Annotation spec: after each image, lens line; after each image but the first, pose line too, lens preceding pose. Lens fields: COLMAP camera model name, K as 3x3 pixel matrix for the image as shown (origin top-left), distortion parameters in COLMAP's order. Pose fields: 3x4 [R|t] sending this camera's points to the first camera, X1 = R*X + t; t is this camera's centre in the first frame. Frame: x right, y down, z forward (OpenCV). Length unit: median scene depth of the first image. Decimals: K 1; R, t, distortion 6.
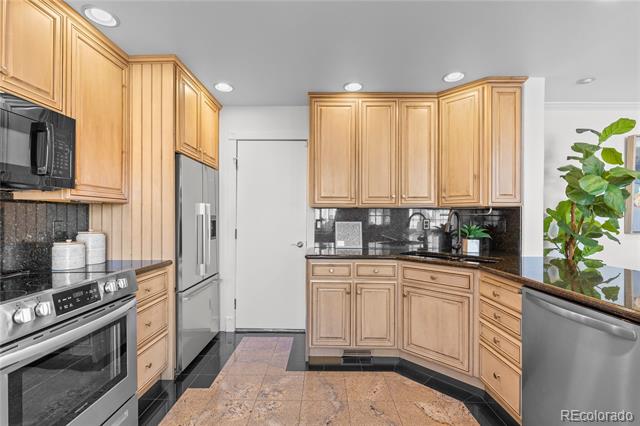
lens RADIAL K [[287.0, 0, 316.8], [0, 287.0, 213.9], [0, 0, 1]] dist [-0.001086, 0.000381]
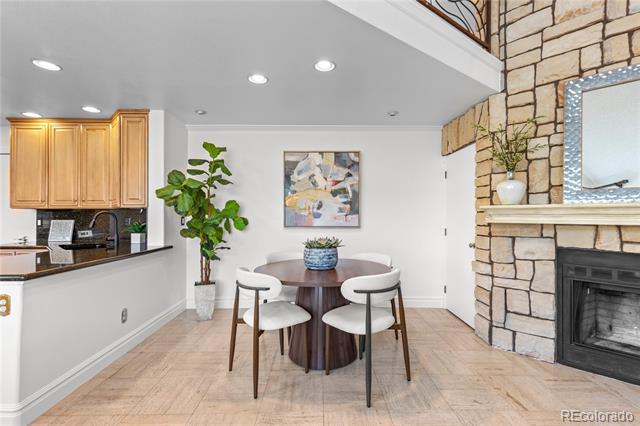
lens RADIAL K [[287.0, 0, 321.4], [0, 287.0, 214.1], [0, 0, 1]] dist [-0.001086, 0.000381]
pose [[0.999249, -0.005642, 0.038337, 1.471372], [0.005430, 0.999969, 0.005633, 0.000674], [-0.038368, -0.005421, 0.999249, -0.354212]]
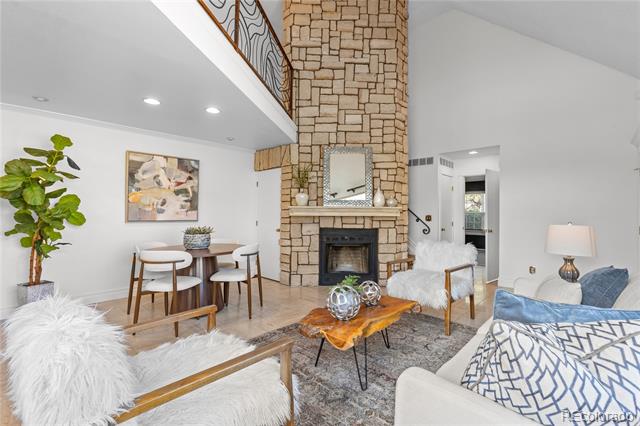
lens RADIAL K [[287.0, 0, 321.7], [0, 287.0, 211.9], [0, 0, 1]] dist [-0.001086, 0.000381]
pose [[0.676877, 0.002066, 0.736094, 0.871979], [-0.007974, 0.999958, 0.004526, 0.006339], [-0.736053, -0.008933, 0.676865, -0.747646]]
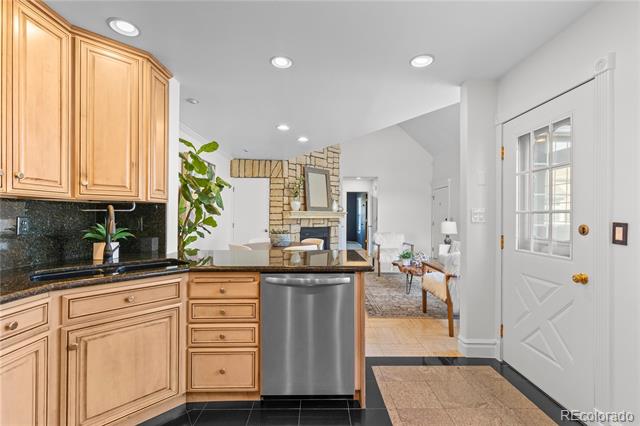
lens RADIAL K [[287.0, 0, 318.6], [0, 287.0, 213.8], [0, 0, 1]] dist [-0.001086, 0.000381]
pose [[-0.026222, 0.000766, 0.999656, -0.286079], [-0.017745, 0.999842, -0.001231, 0.002458], [-0.999499, -0.017771, -0.026205, 0.501811]]
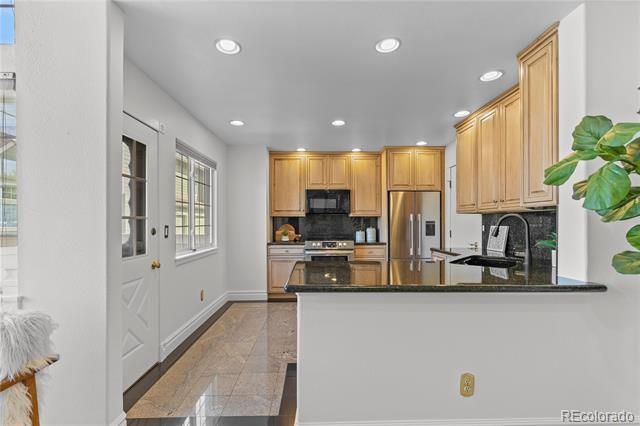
lens RADIAL K [[287.0, 0, 317.1], [0, 287.0, 222.3], [0, 0, 1]] dist [-0.001086, 0.000381]
pose [[0.029622, -0.003768, -0.999554, 1.417917], [0.014309, 0.999892, -0.003345, 0.010183], [0.999459, -0.014203, 0.029672, 0.377477]]
